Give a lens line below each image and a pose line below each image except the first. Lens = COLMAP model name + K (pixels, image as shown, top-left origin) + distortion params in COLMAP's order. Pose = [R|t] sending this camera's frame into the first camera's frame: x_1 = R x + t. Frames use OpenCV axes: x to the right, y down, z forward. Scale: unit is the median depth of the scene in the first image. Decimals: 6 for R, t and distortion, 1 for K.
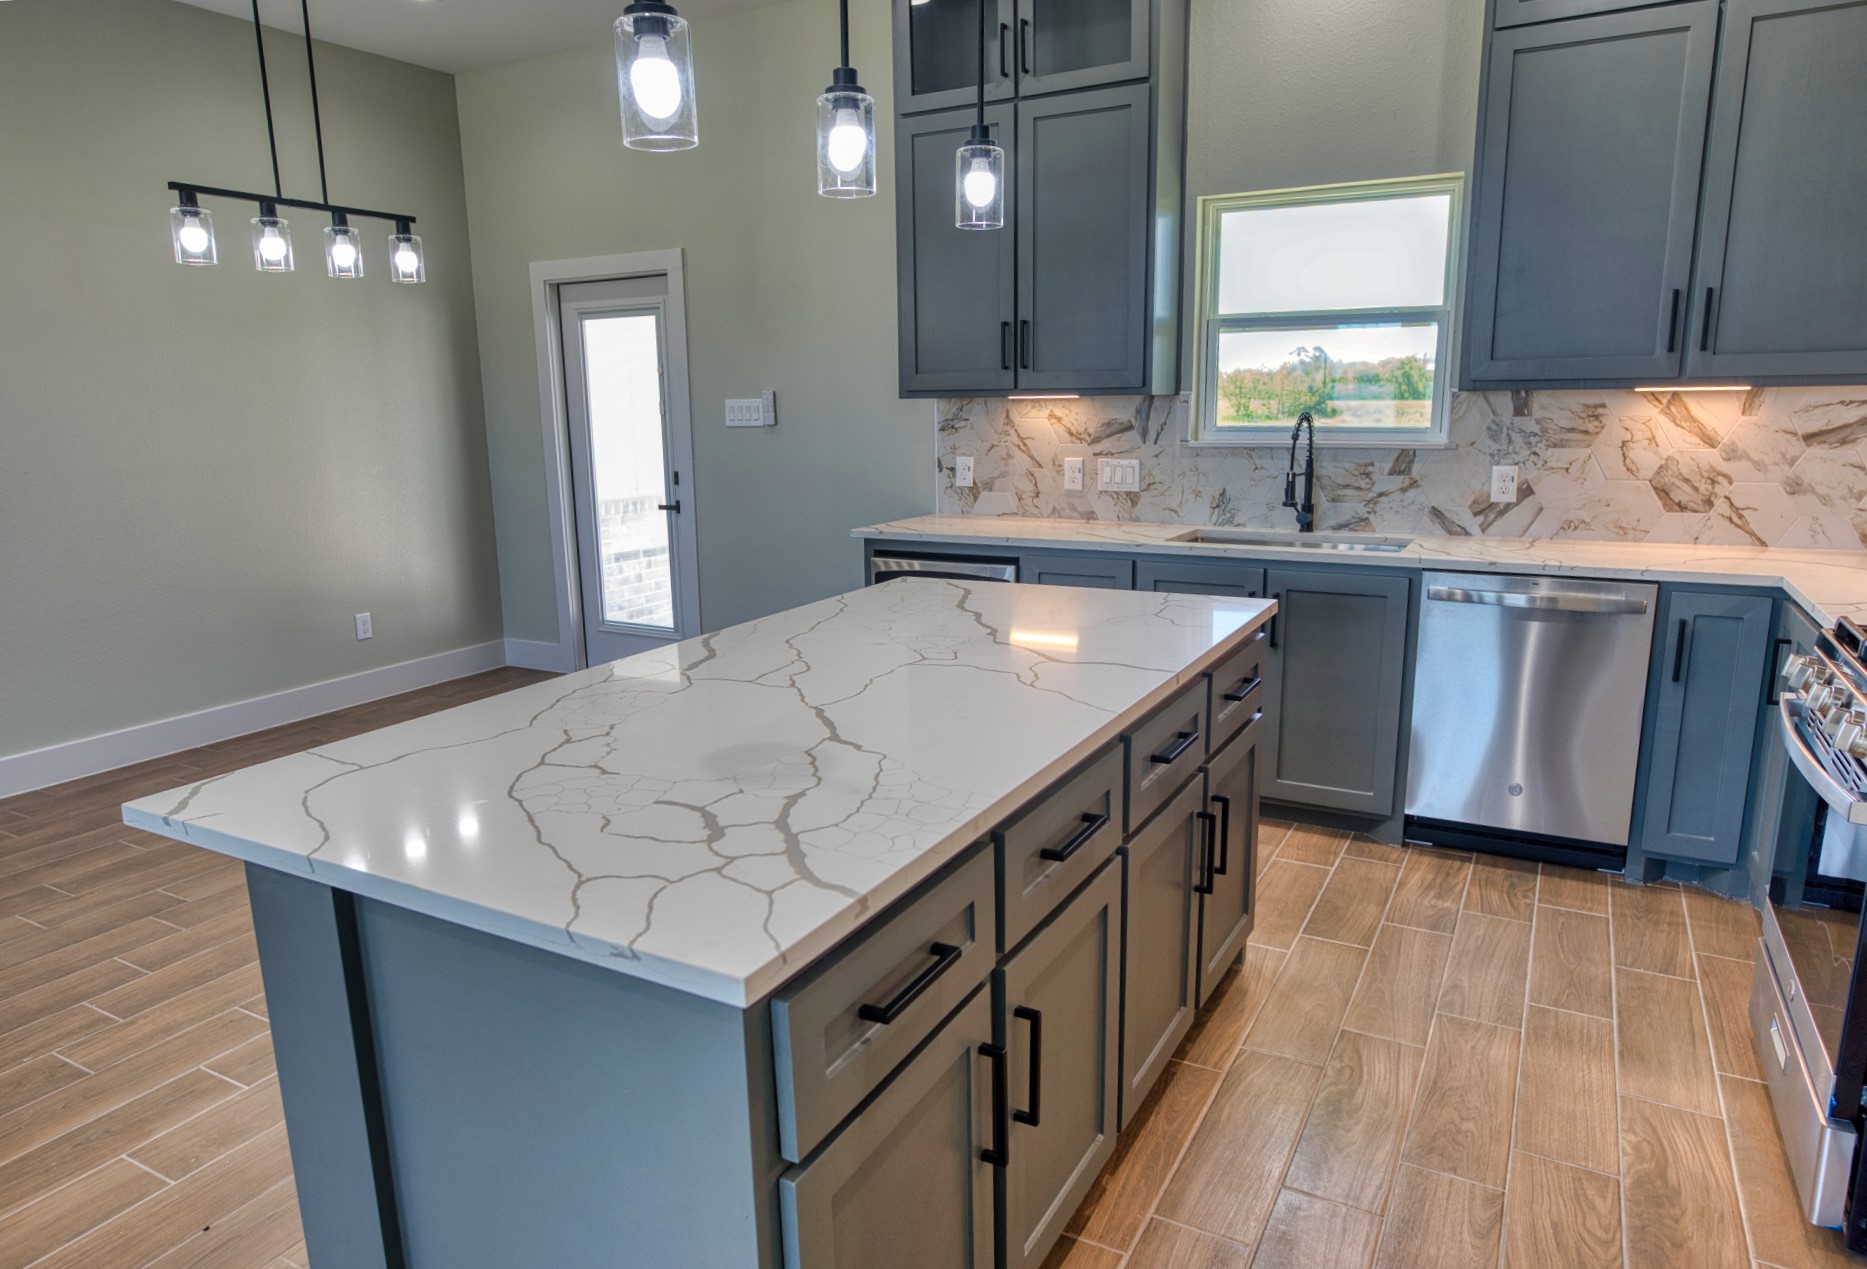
lens RADIAL K [[1162.4, 0, 929.6], [0, 1162.4, 634.1], [0, 0, 1]] dist [-0.033721, 0.021855]
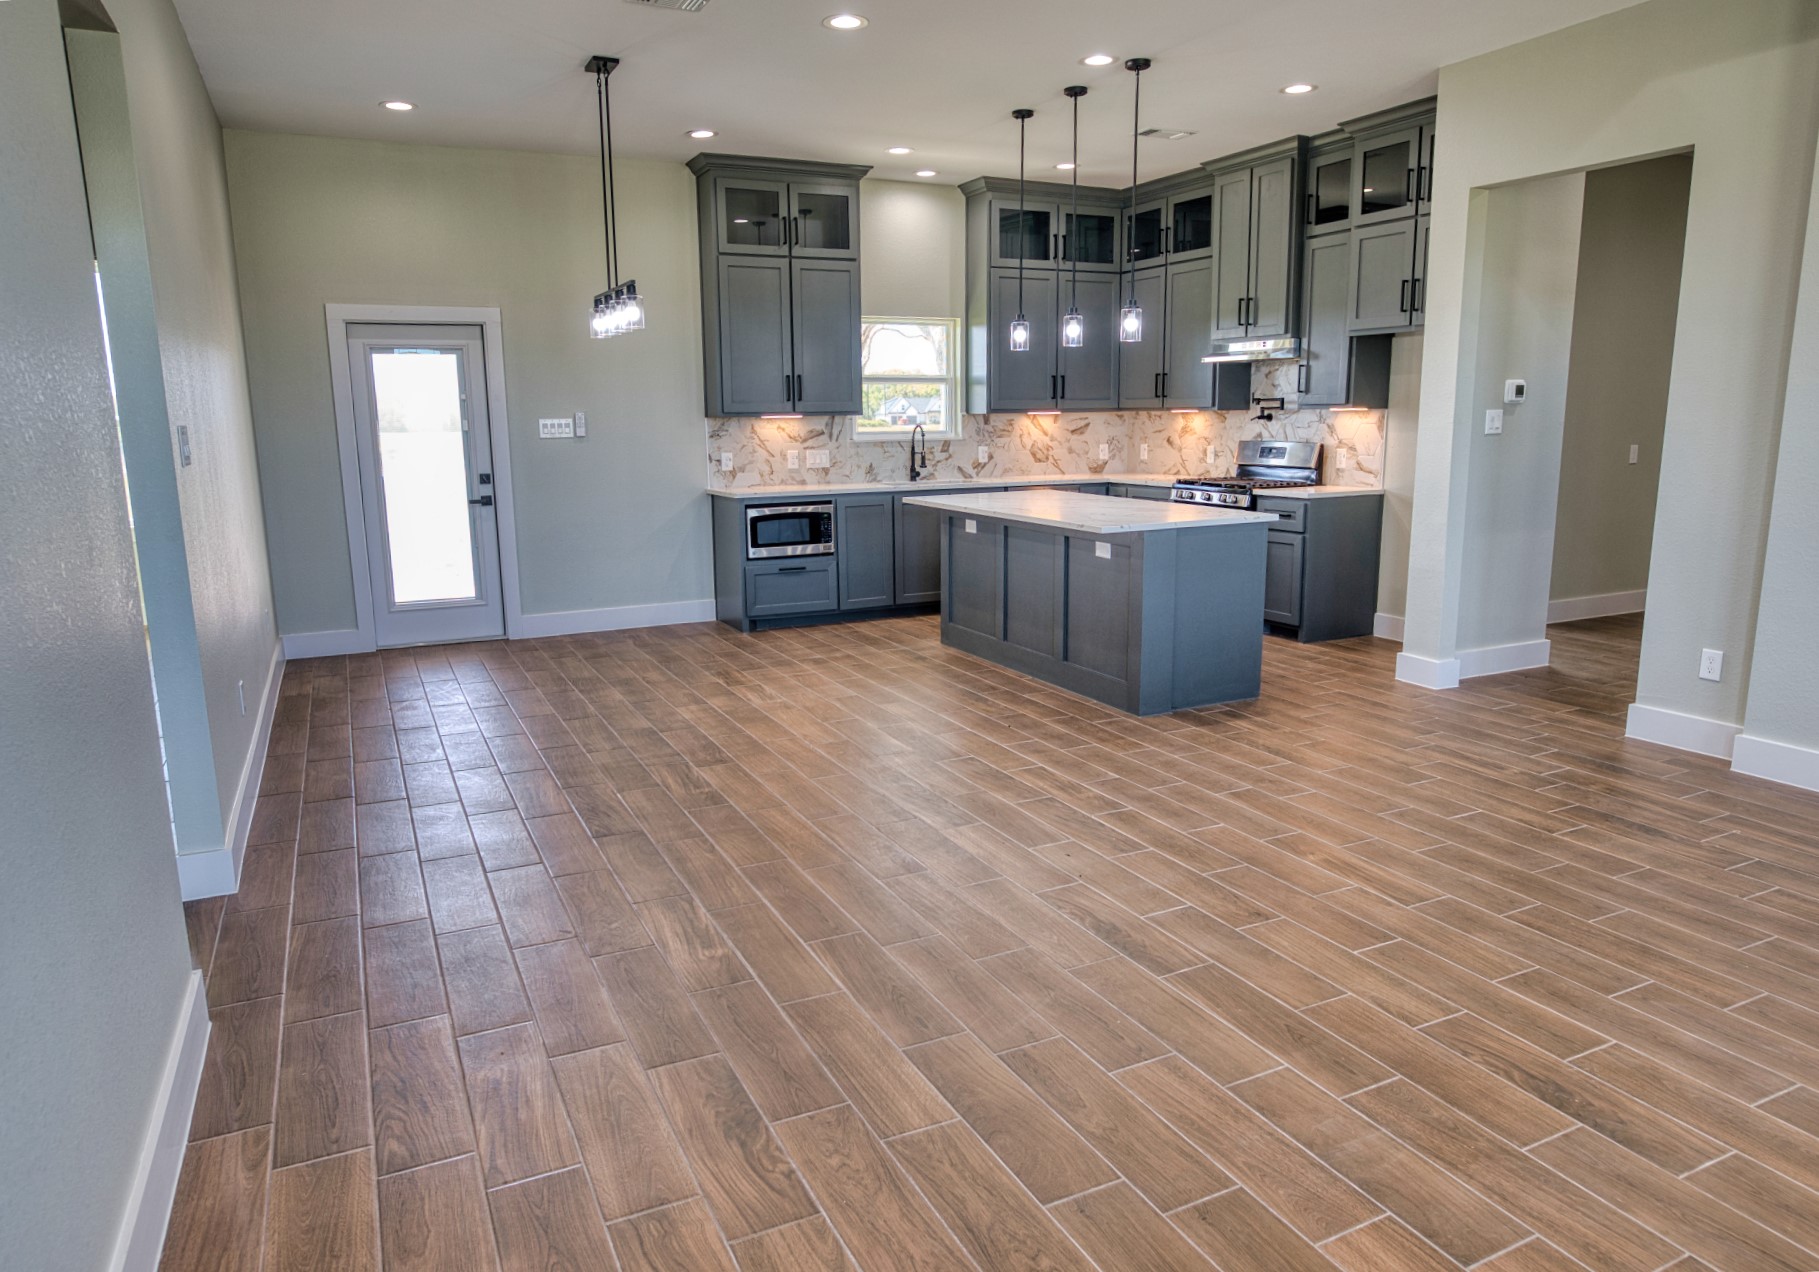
lens RADIAL K [[1163.1, 0, 902.7], [0, 1163.1, 635.3], [0, 0, 1]] dist [-0.038818, 0.026835]
pose [[0.578601, -0.143873, 0.802821, -1.458592], [0.167109, 0.984349, 0.055967, 0.065811], [-0.798308, 0.101776, 0.593588, -0.199240]]
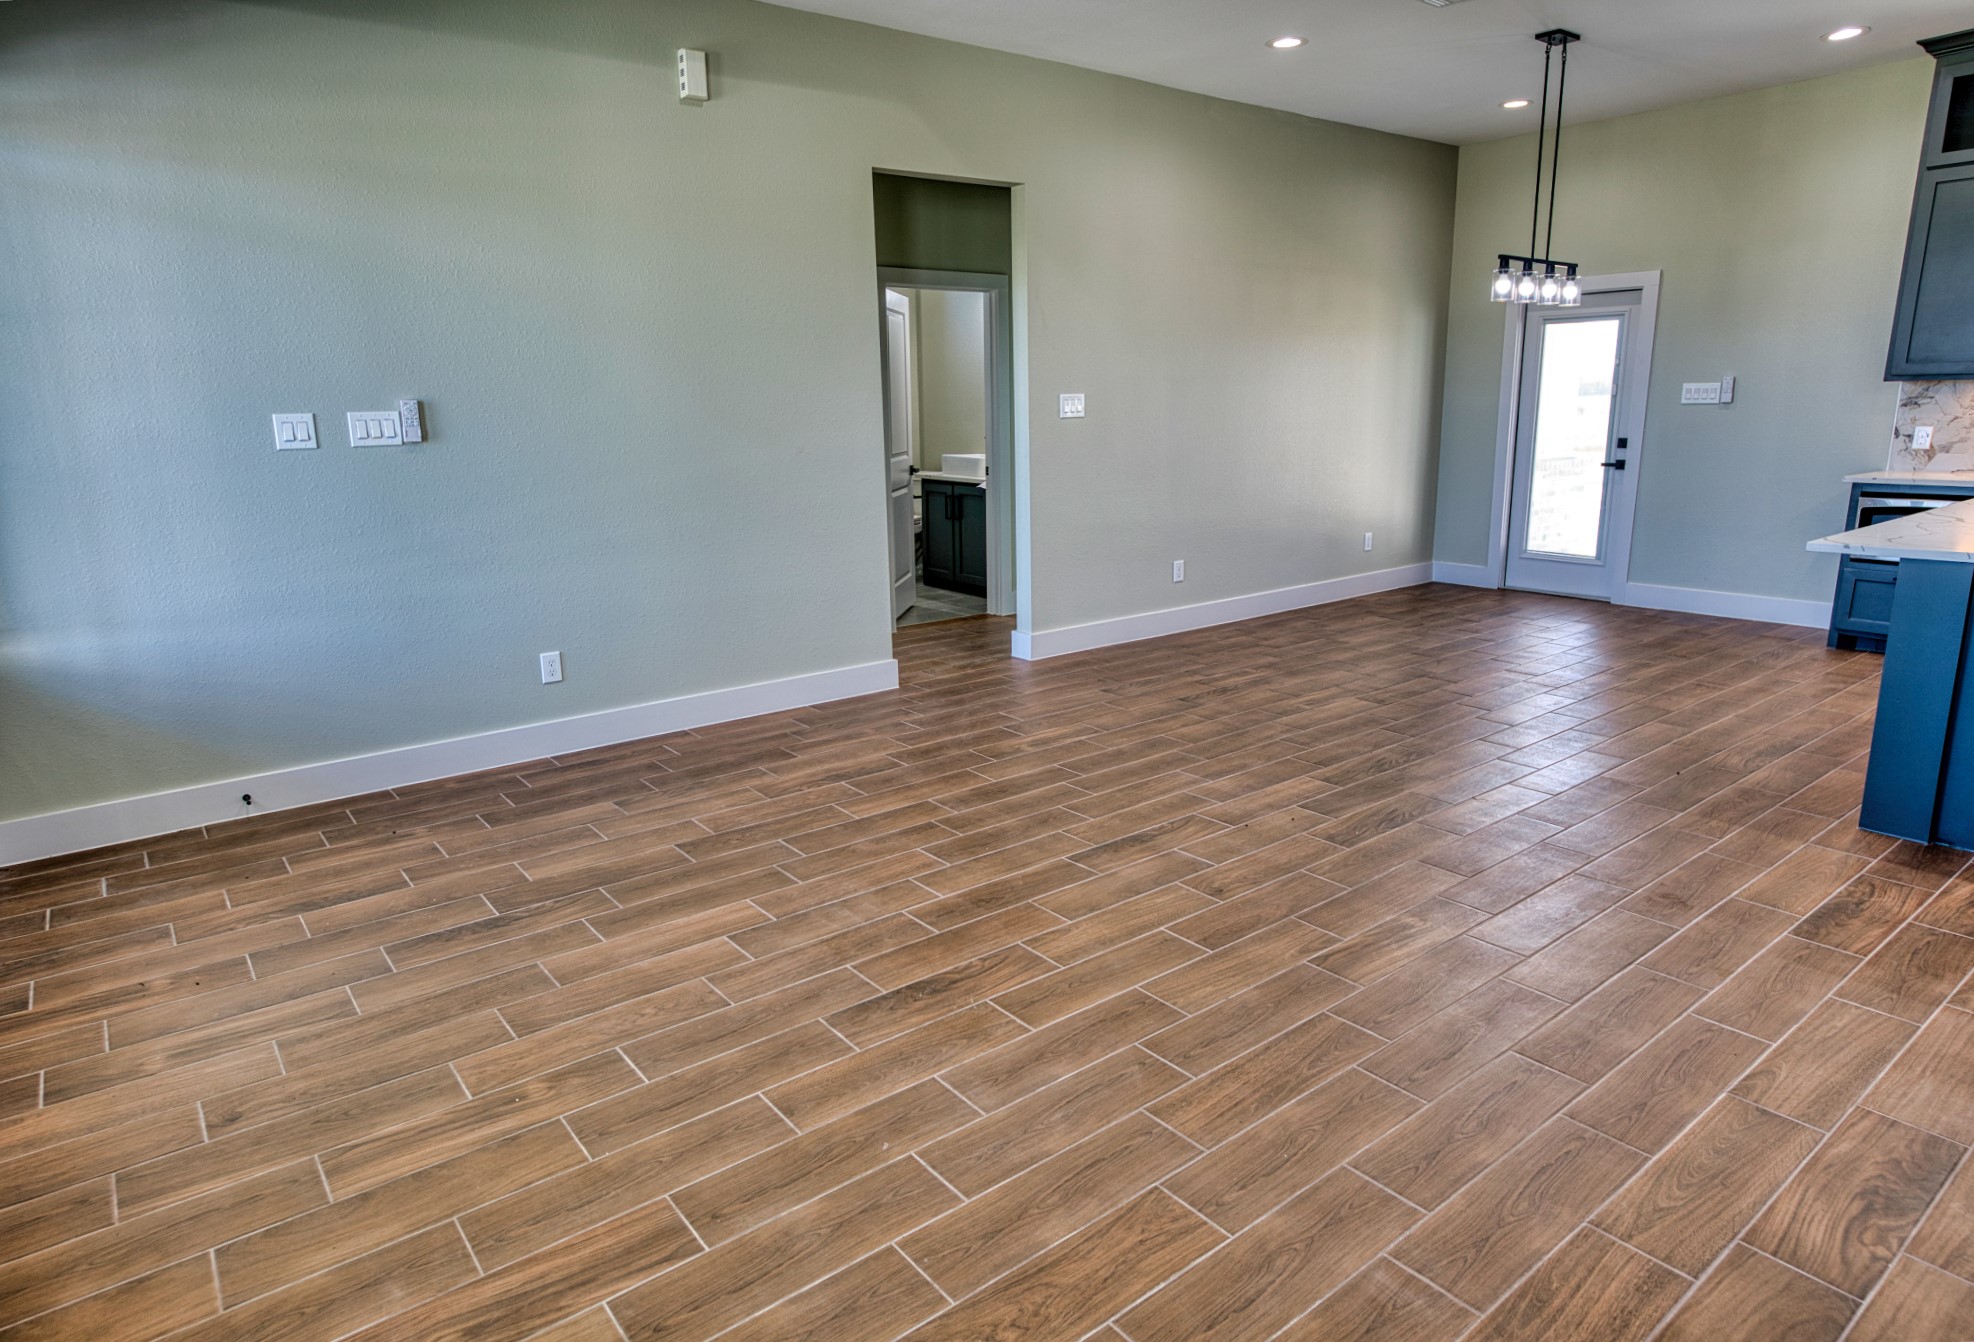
lens RADIAL K [[1155.9, 0, 992.2], [0, 1155.9, 672.0], [0, 0, 1]] dist [-0.023364, 0.017192]
pose [[0.921488, 0.088925, -0.378090, -0.516834], [-0.074166, 0.995812, 0.053452, 0.160470], [0.381260, -0.021214, 0.924225, -0.731010]]
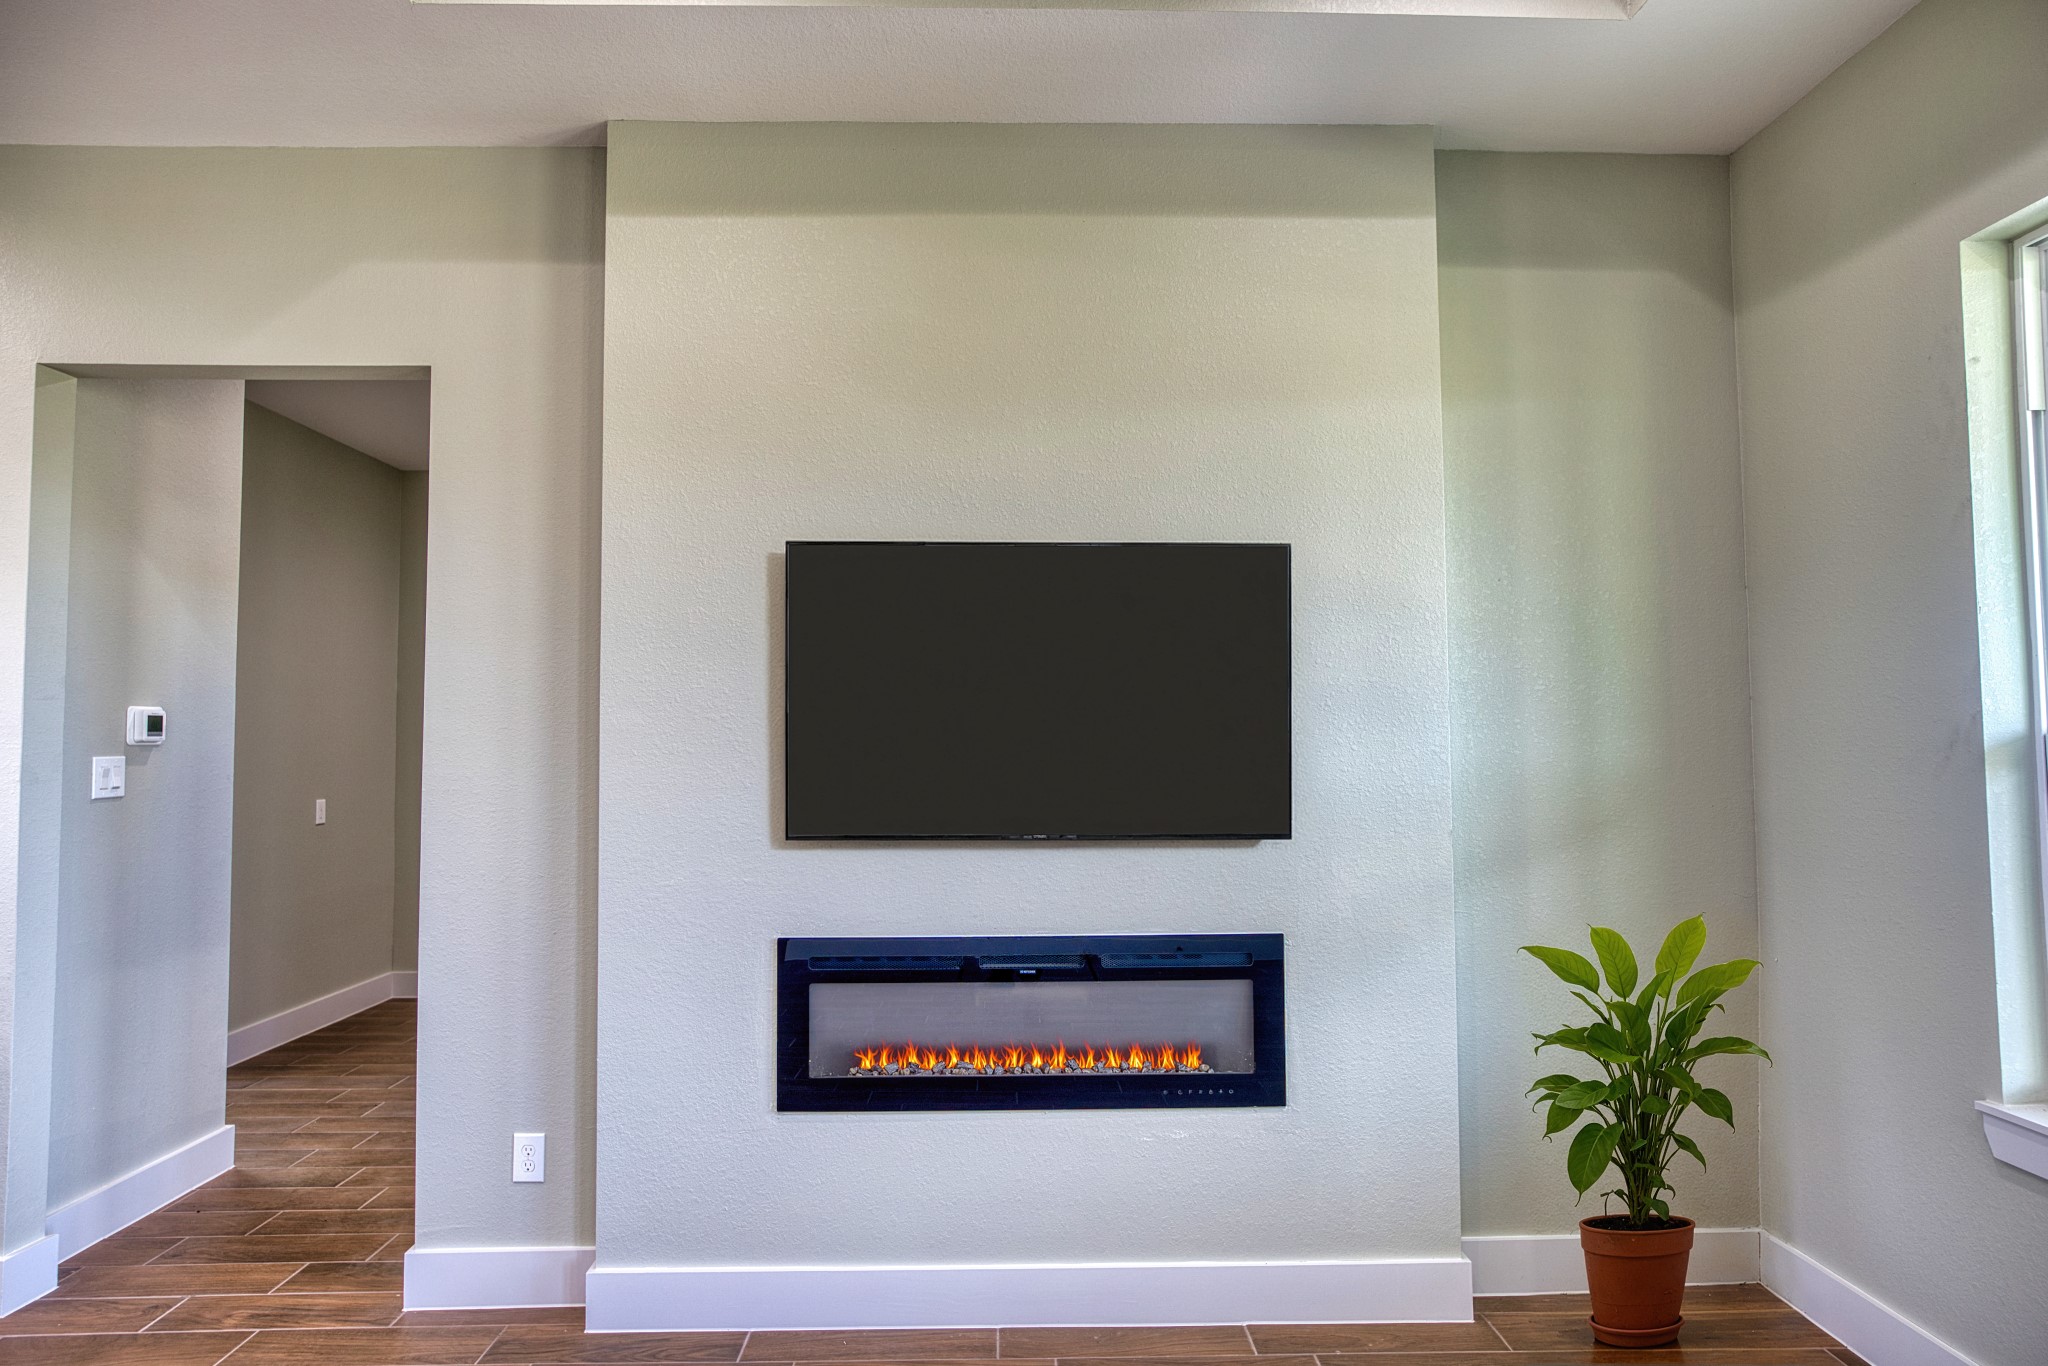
lens RADIAL K [[1163.5, 0, 1026.5], [0, 1163.5, 689.1], [0, 0, 1]] dist [-0.035882, 0.025429]
pose [[-0.503928, 0.057101, 0.861856, -0.854883], [0.184448, 0.981910, 0.042791, 0.029910], [-0.843822, 0.180531, -0.505345, -0.107872]]
